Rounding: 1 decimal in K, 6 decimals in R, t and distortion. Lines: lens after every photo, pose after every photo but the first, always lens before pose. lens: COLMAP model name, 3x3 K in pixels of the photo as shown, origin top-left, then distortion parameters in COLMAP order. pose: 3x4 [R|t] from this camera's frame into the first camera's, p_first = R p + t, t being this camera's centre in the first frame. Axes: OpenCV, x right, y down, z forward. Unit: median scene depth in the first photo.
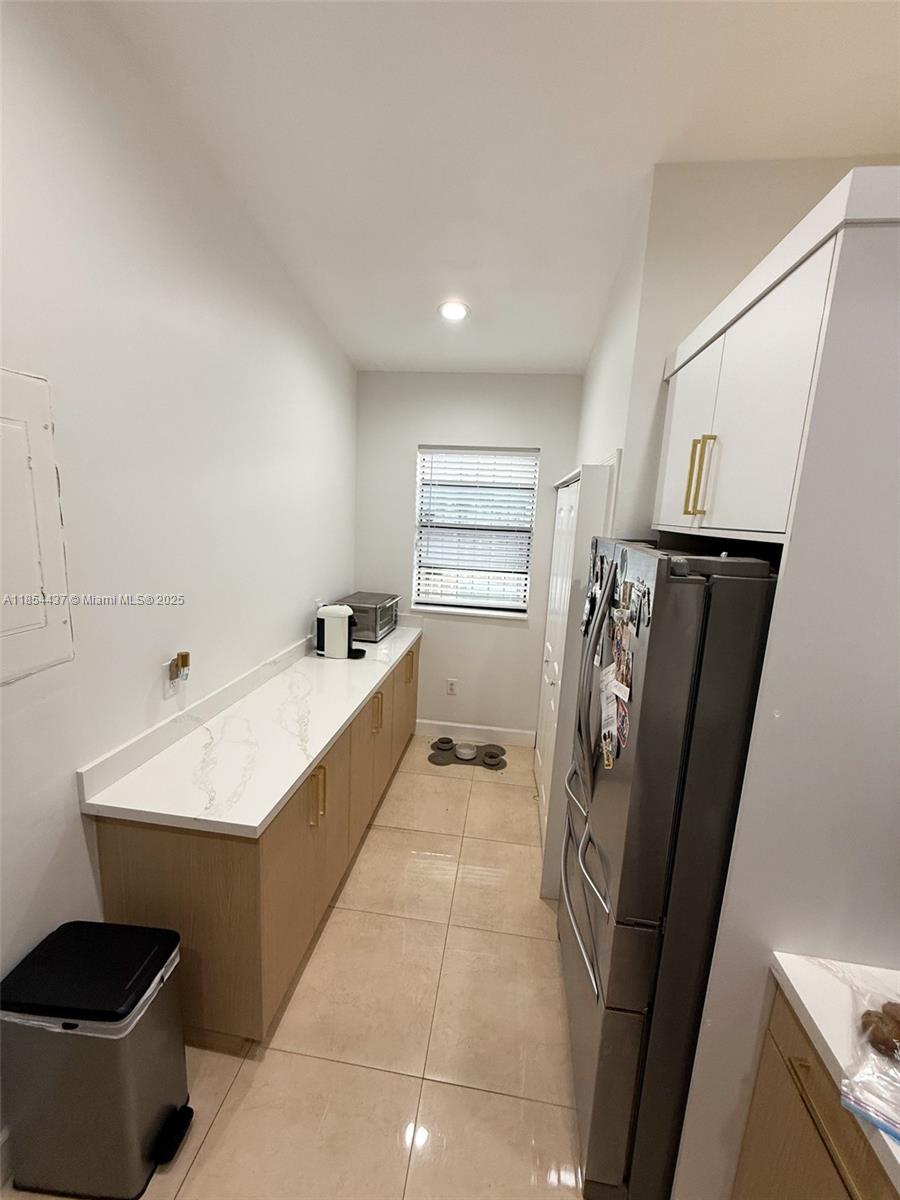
lens RADIAL K [[473.7, 0, 456.9], [0, 473.7, 594.9], [0, 0, 1]] dist [-0.002547, 0.000936]
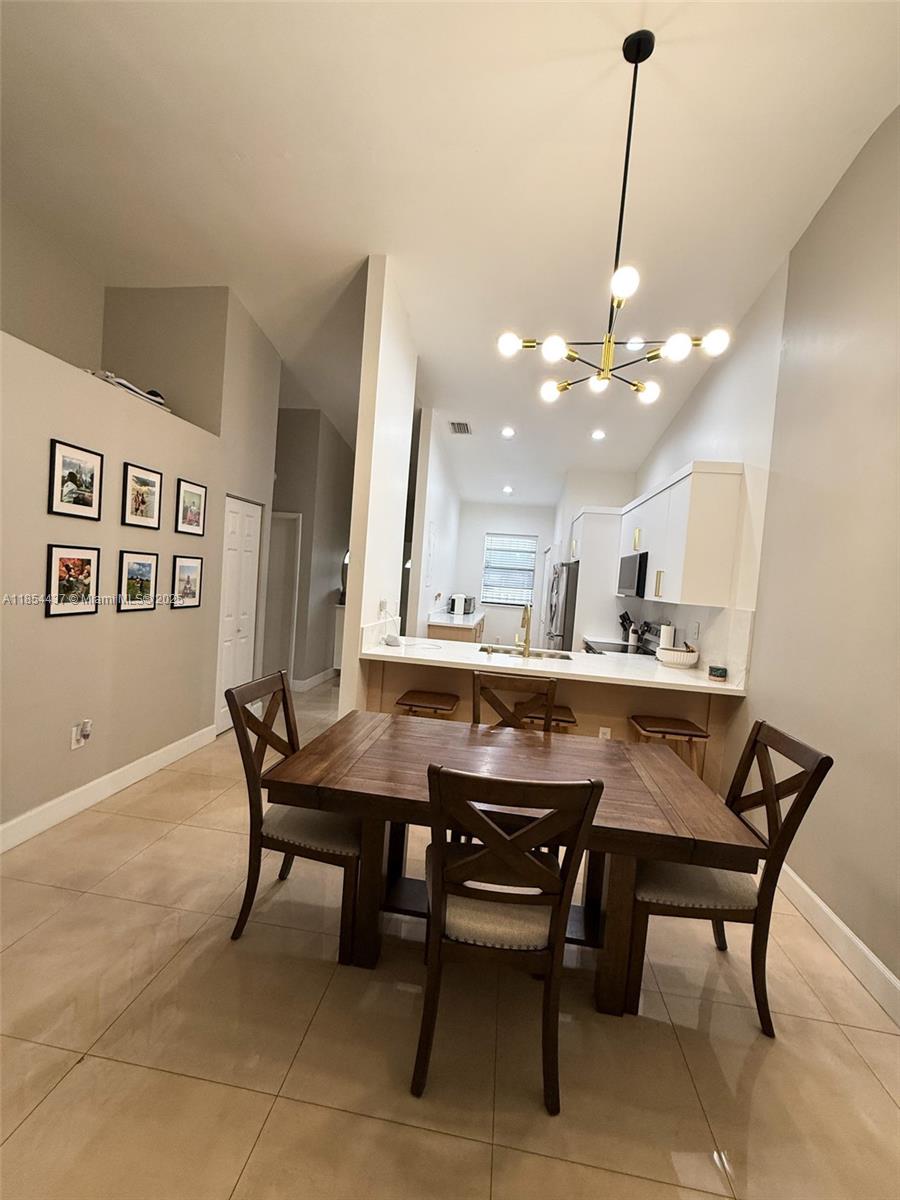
lens RADIAL K [[473.7, 0, 452.2], [0, 473.7, 594.5], [0, 0, 1]] dist [-0.002547, 0.000936]
pose [[0.999740, 0.022692, -0.002229, -0.286554], [-0.022782, 0.990115, -0.138399, 0.380734], [-0.000934, 0.138414, 0.990374, -1.555462]]
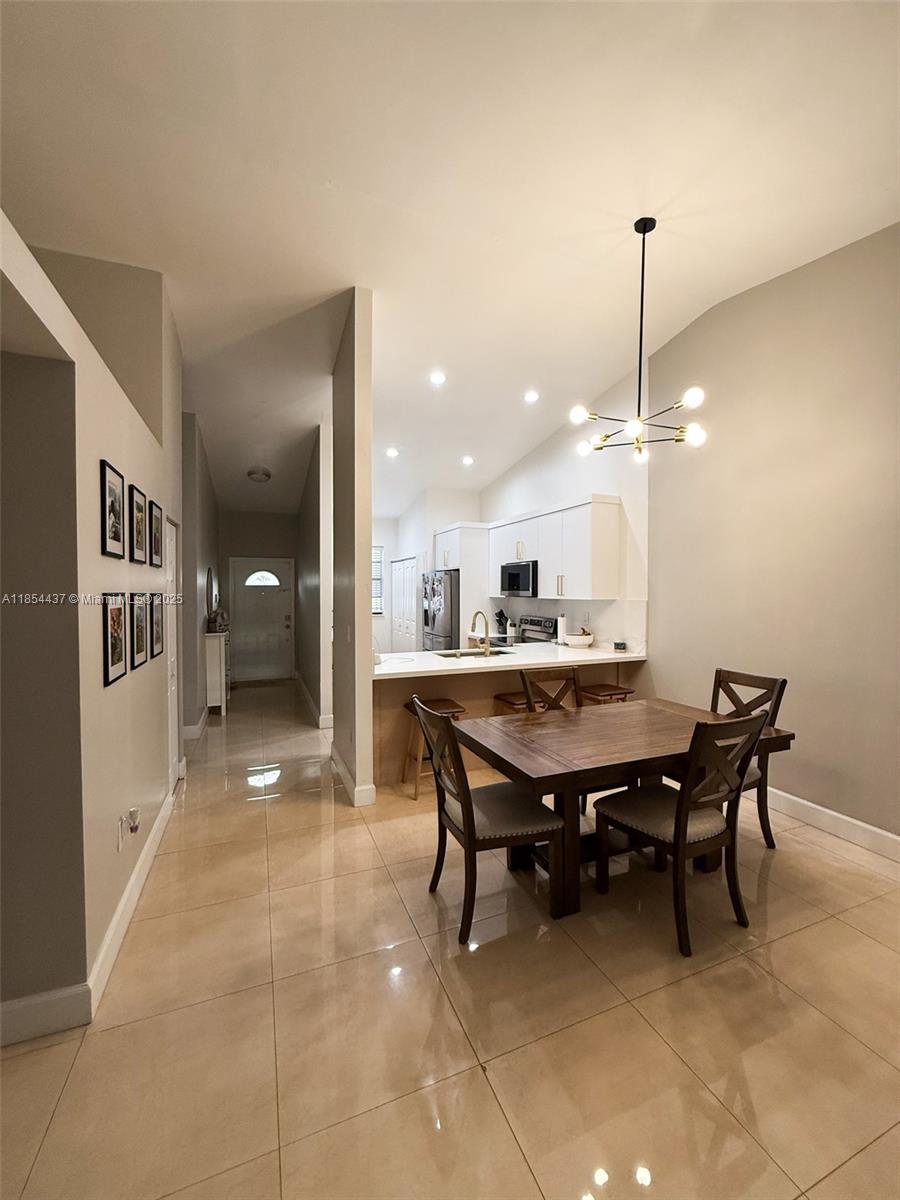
lens RADIAL K [[473.7, 0, 447.6], [0, 473.7, 595.7], [0, 0, 1]] dist [-0.002547, 0.000936]
pose [[0.872465, -0.059169, 0.485082, -0.897658], [0.130925, 0.984656, -0.115376, 0.334889], [-0.470812, 0.164171, 0.866824, -1.531943]]
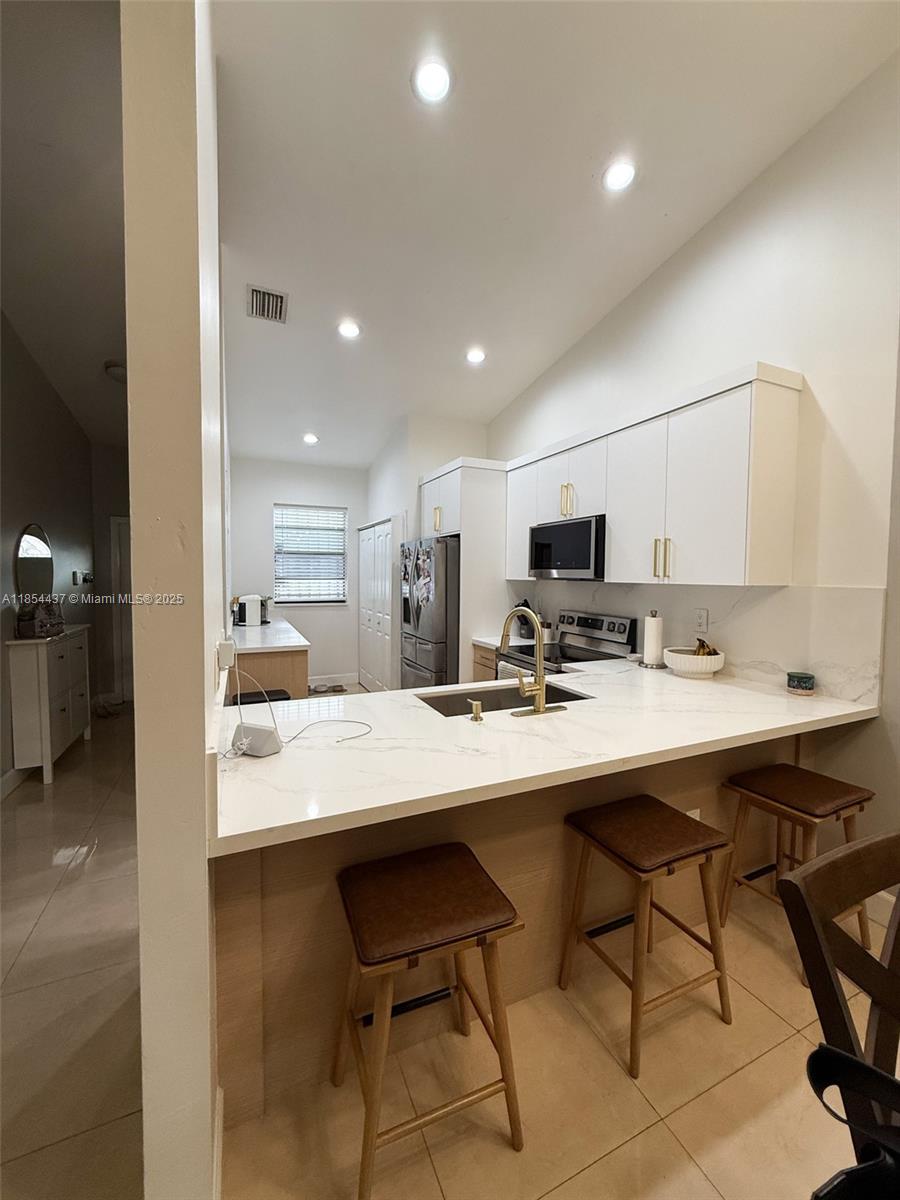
lens RADIAL K [[473.7, 0, 449.1], [0, 473.7, 595.5], [0, 0, 1]] dist [-0.002547, 0.000936]
pose [[0.852972, -0.068782, 0.517406, -0.524206], [0.126600, 0.988942, -0.077239, 0.243680], [-0.506371, 0.131386, 0.852247, -0.801272]]
